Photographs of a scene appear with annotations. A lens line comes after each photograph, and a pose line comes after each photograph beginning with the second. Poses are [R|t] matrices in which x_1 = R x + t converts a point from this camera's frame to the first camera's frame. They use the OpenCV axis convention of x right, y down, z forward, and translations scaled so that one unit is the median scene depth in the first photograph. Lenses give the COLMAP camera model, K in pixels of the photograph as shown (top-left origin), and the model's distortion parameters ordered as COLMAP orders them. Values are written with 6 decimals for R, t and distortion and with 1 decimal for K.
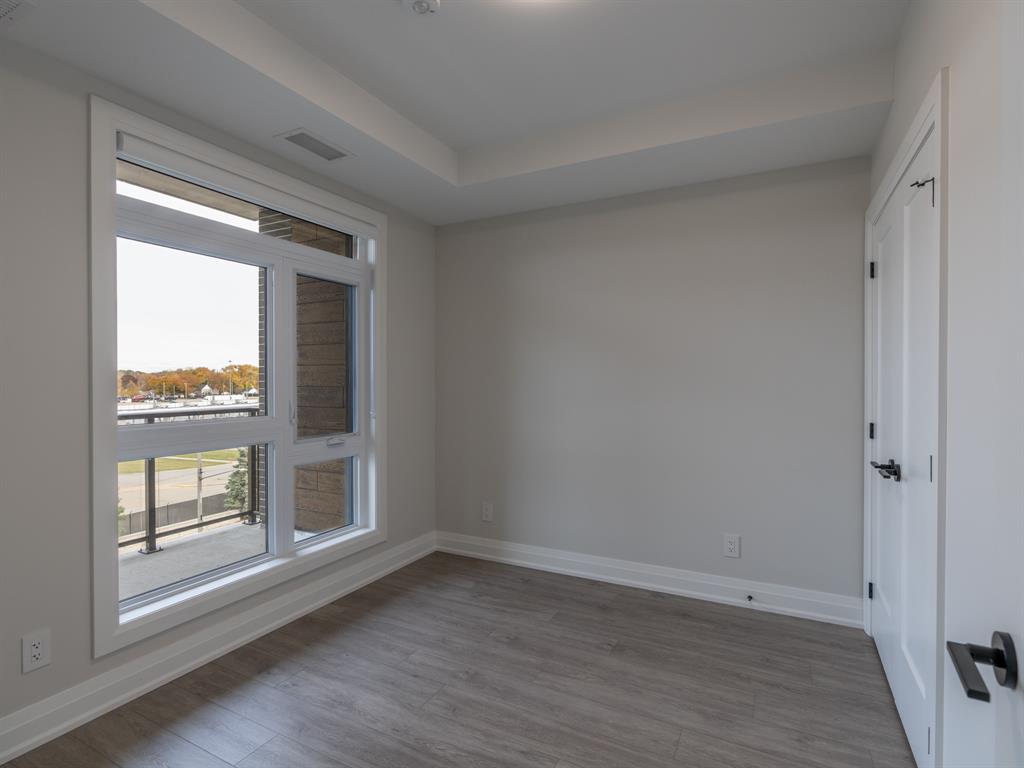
lens RADIAL K [[515.8, 0, 506.6], [0, 515.8, 381.8], [0, 0, 1]] dist [-0.002634, 0.002927]
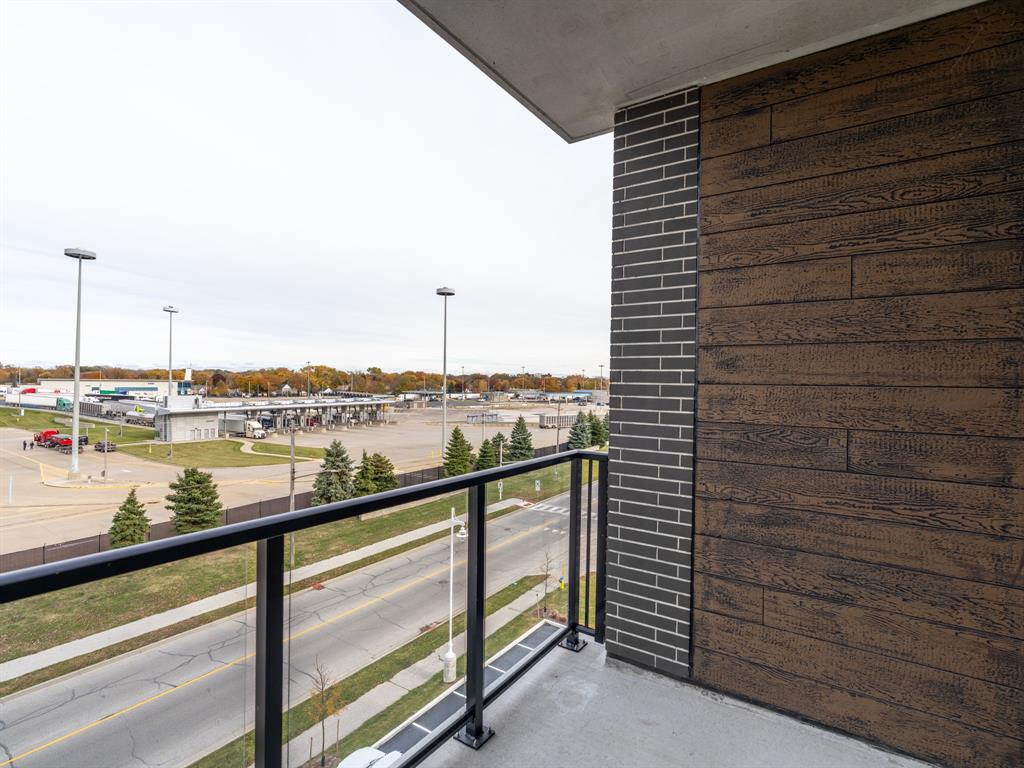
lens RADIAL K [[515.8, 0, 502.4], [0, 515.8, 382.6], [0, 0, 1]] dist [-0.002634, 0.002927]
pose [[0.991542, 0.014598, -0.128959, -0.015281], [-0.015201, 0.999878, -0.003697, -0.000758], [0.128890, 0.005626, 0.991643, 0.012076]]
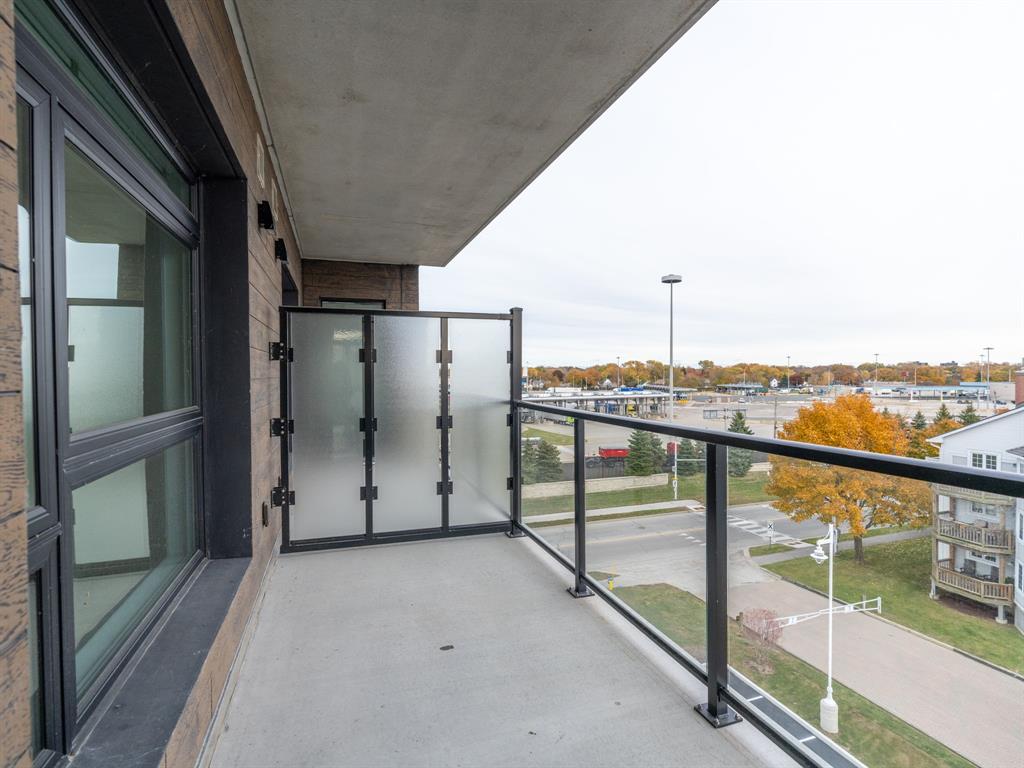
lens RADIAL K [[515.8, 0, 511.9], [0, 515.8, 378.1], [0, 0, 1]] dist [-0.002634, 0.002927]
pose [[0.739825, 0.005602, -0.672776, 0.102746], [-0.002982, 0.999983, 0.005048, 0.000165], [0.672792, -0.001728, 0.739829, 0.058778]]
